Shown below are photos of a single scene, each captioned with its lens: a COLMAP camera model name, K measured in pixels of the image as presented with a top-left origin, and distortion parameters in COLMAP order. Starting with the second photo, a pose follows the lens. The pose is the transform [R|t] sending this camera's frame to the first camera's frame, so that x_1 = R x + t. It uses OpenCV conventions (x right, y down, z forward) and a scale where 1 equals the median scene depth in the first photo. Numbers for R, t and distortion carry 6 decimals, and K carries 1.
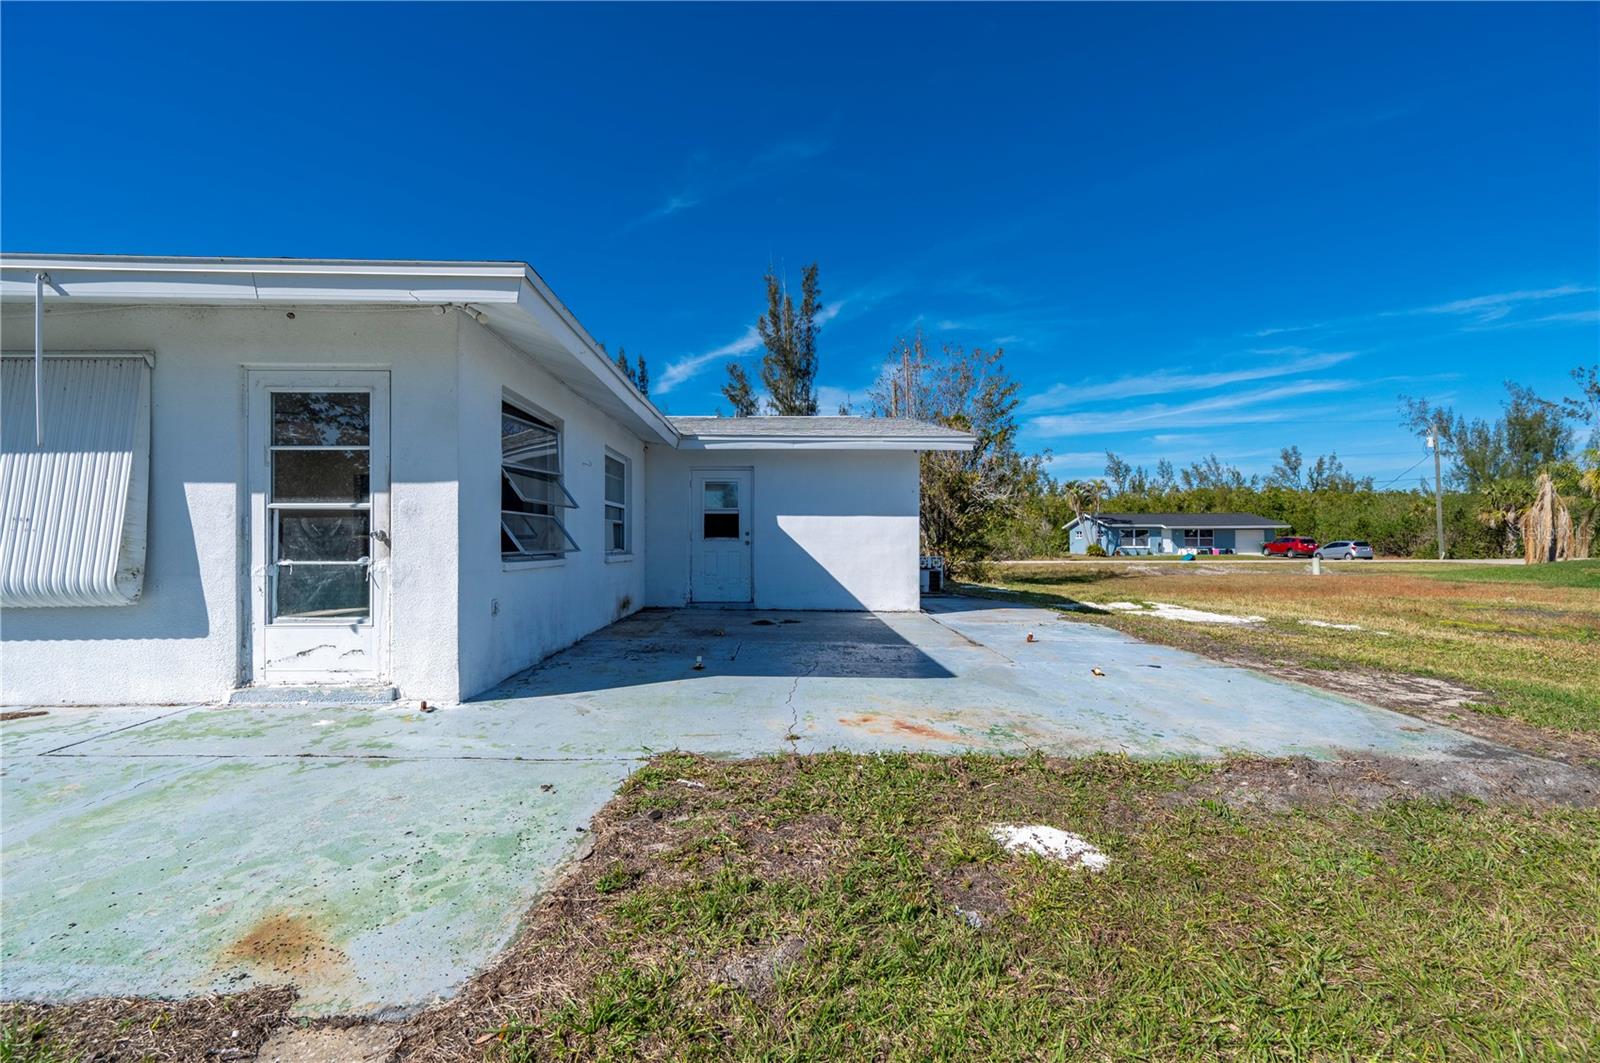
lens RADIAL K [[632.9, 0, 798.5], [0, 632.9, 535.8], [0, 0, 1]] dist [0.000316, -0.000022]
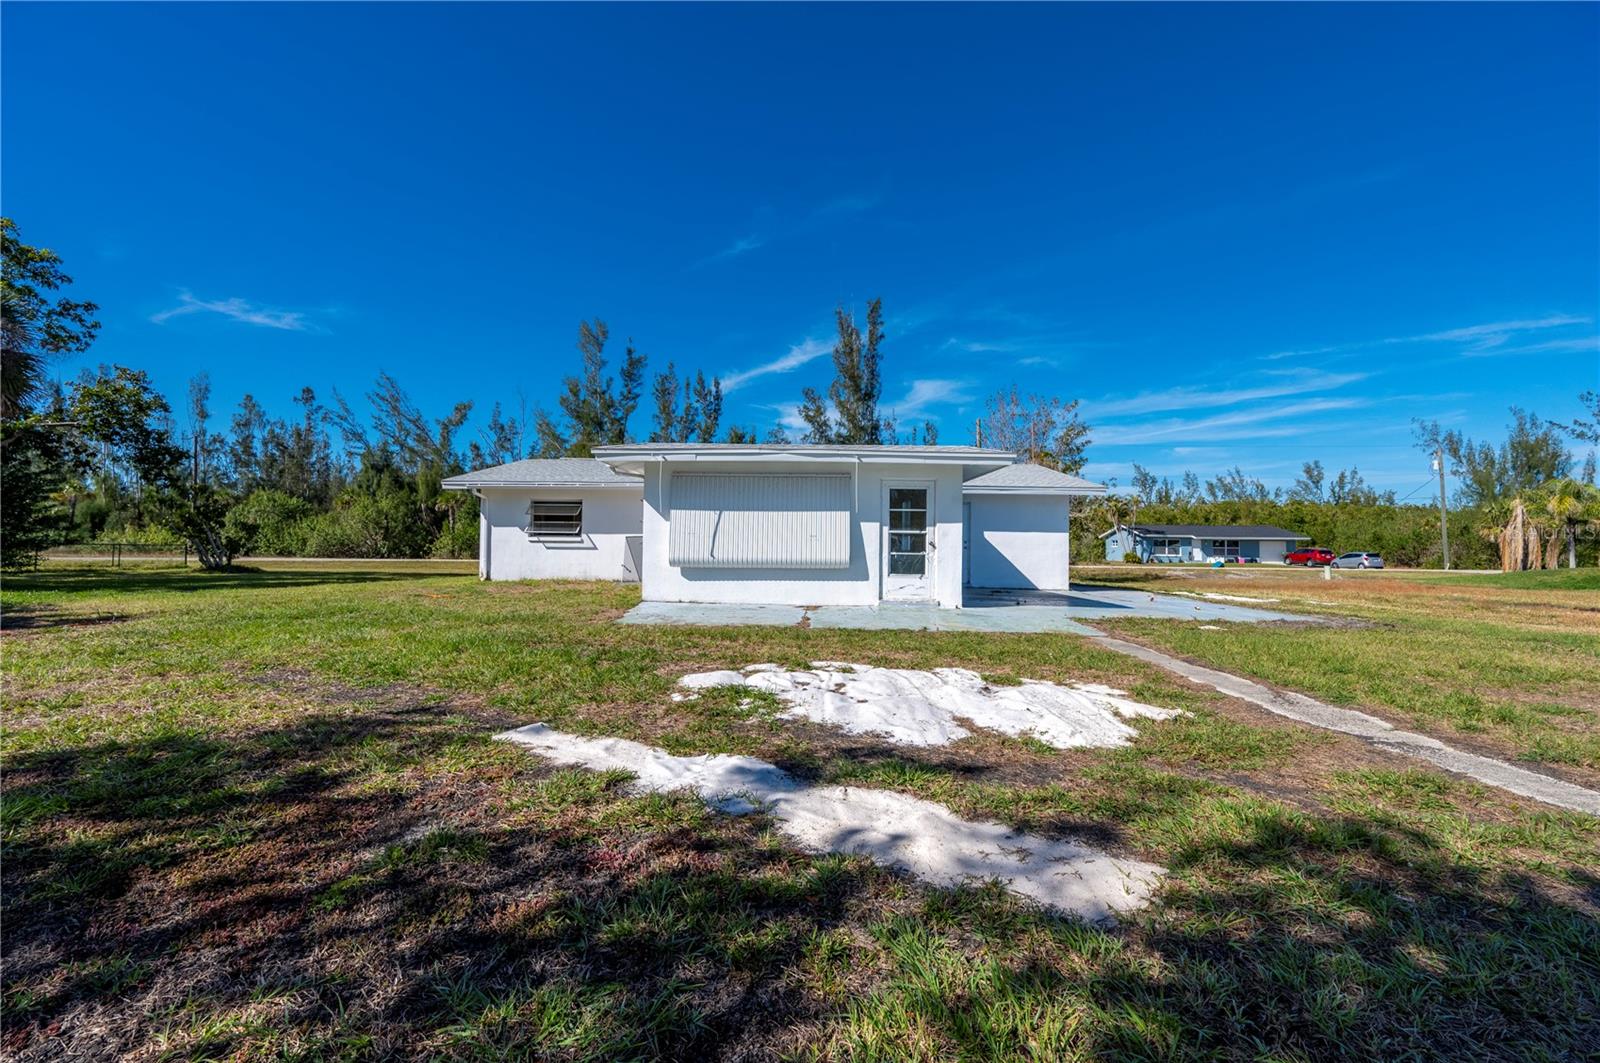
lens RADIAL K [[629.1, 0, 806.0], [0, 629.1, 526.7], [0, 0, 1]] dist [-0.001003, 0.000197]
pose [[0.999703, 0.012965, -0.020640, -0.156653], [-0.013397, 0.999691, -0.020932, -0.001208], [0.020362, 0.021202, 0.999568, -0.225821]]
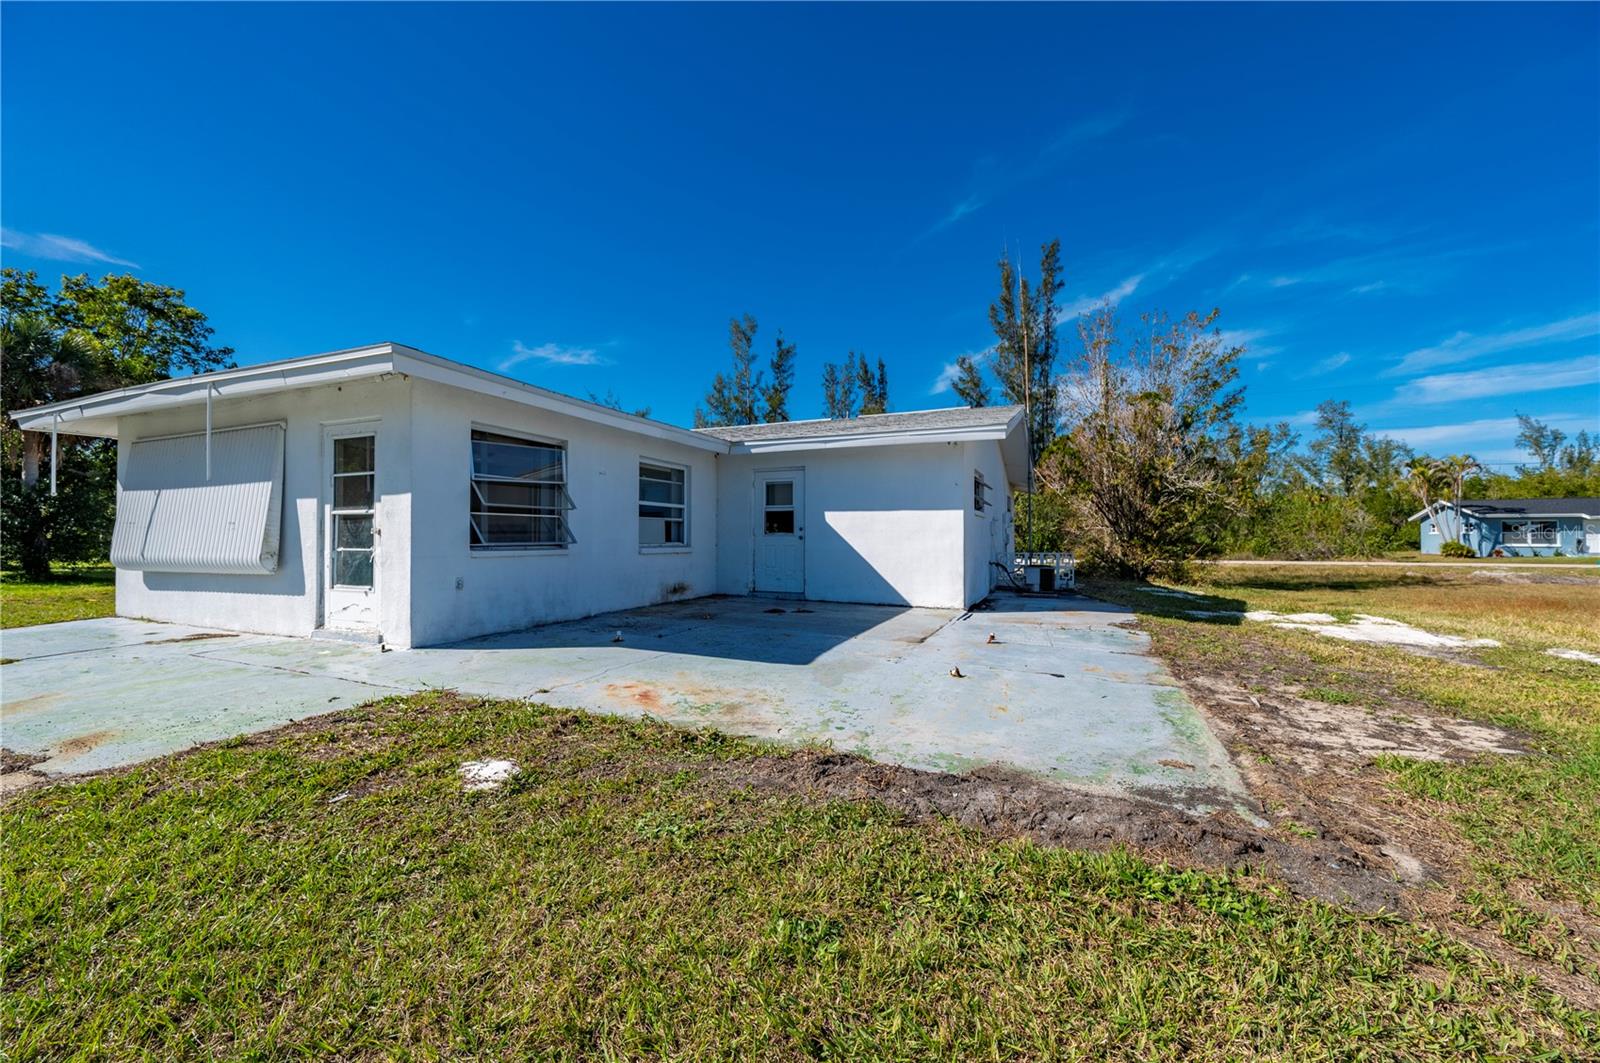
lens RADIAL K [[627.5, 0, 799.6], [0, 627.5, 531.0], [0, 0, 1]] dist [-0.001668, 0.000088]
pose [[0.913494, -0.003811, -0.406834, 0.116620], [0.003294, 0.999993, -0.001972, 0.000643], [0.406839, 0.000461, 0.913500, 0.008575]]
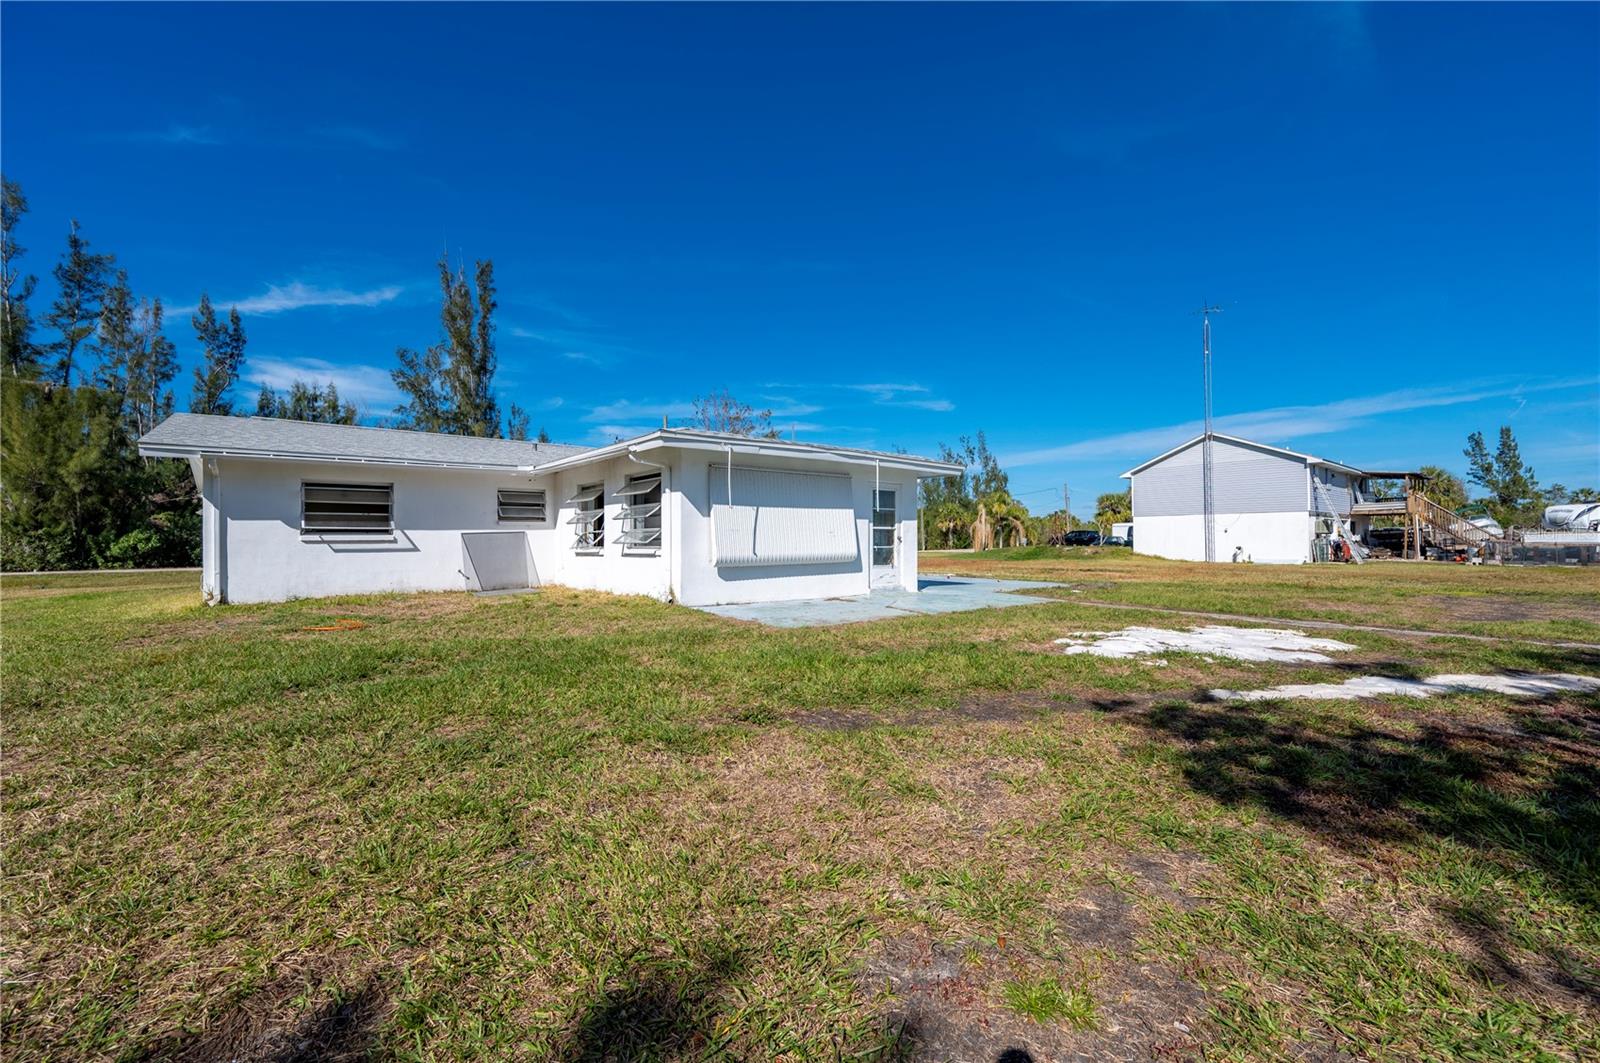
lens RADIAL K [[627.5, 0, 799.6], [0, 627.5, 531.0], [0, 0, 1]] dist [-0.001668, 0.000088]
pose [[0.789528, 0.007319, 0.613670, -0.403984], [-0.003721, 0.999968, -0.007139, -0.001458], [-0.613703, 0.003353, 0.789530, -0.153987]]
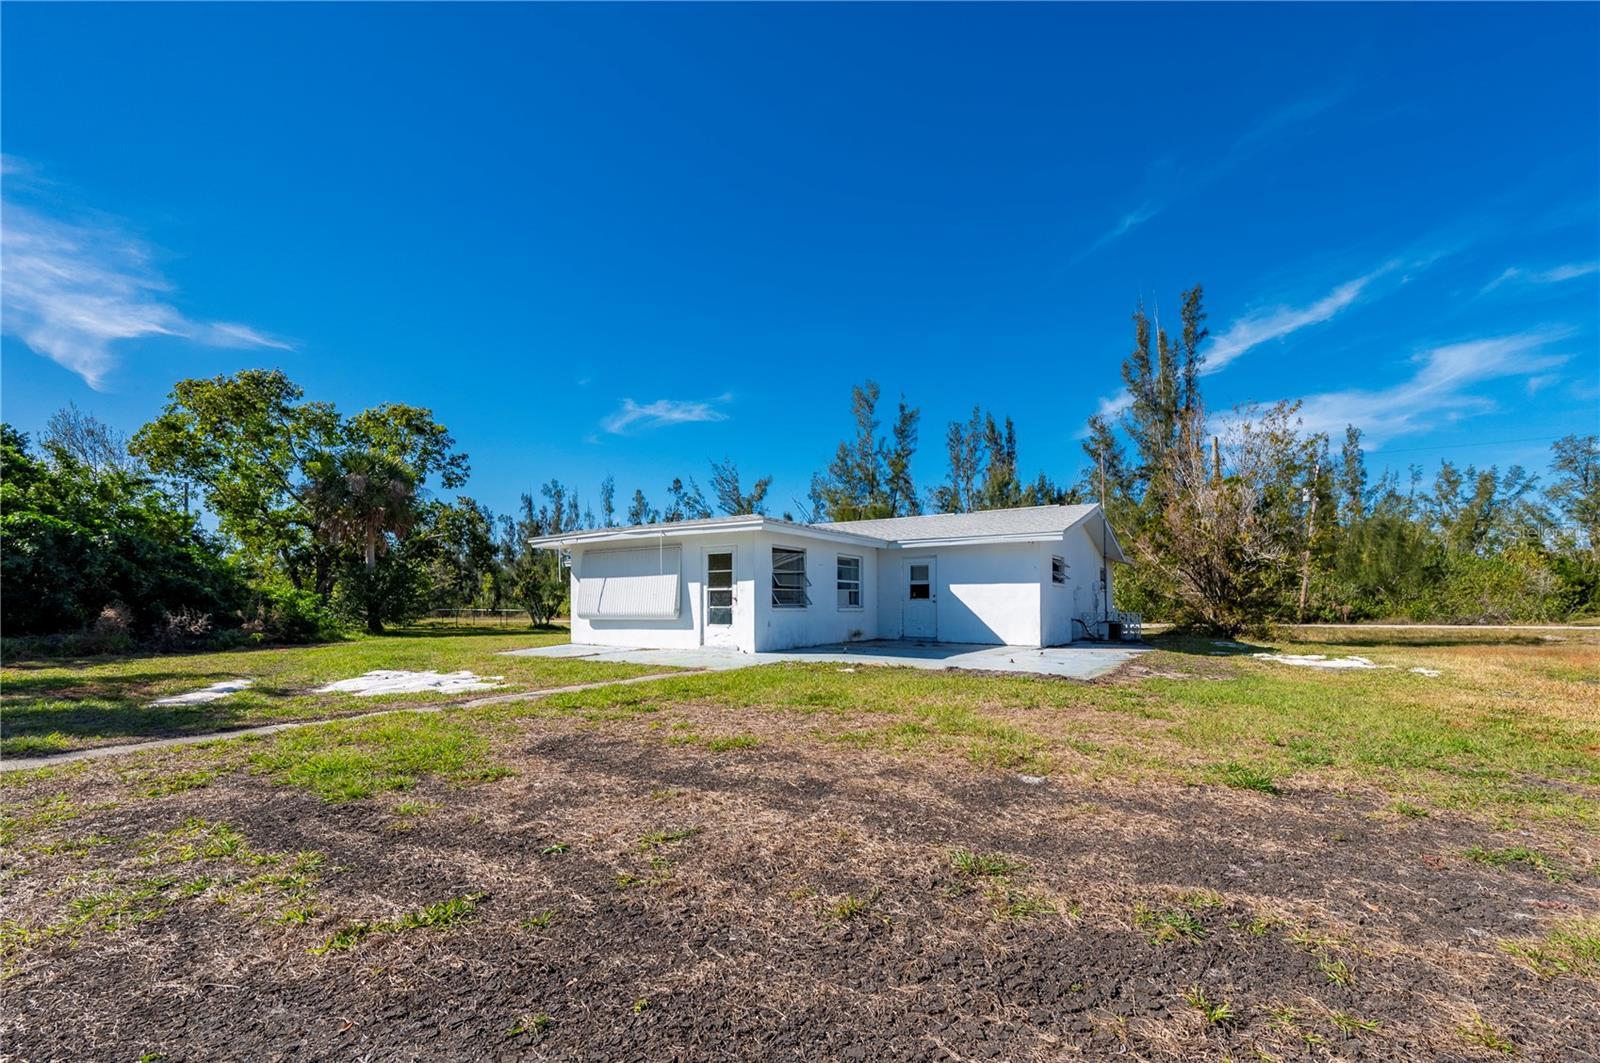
lens RADIAL K [[704.4, 0, 805.8], [0, 704.4, 596.2], [0, 0, 1]] dist [0.000840, 0.000083]
pose [[0.836085, -0.010035, -0.548508, 0.215560], [0.008590, 0.999950, -0.005201, 0.001308], [0.548532, -0.000364, 0.836129, -0.240197]]
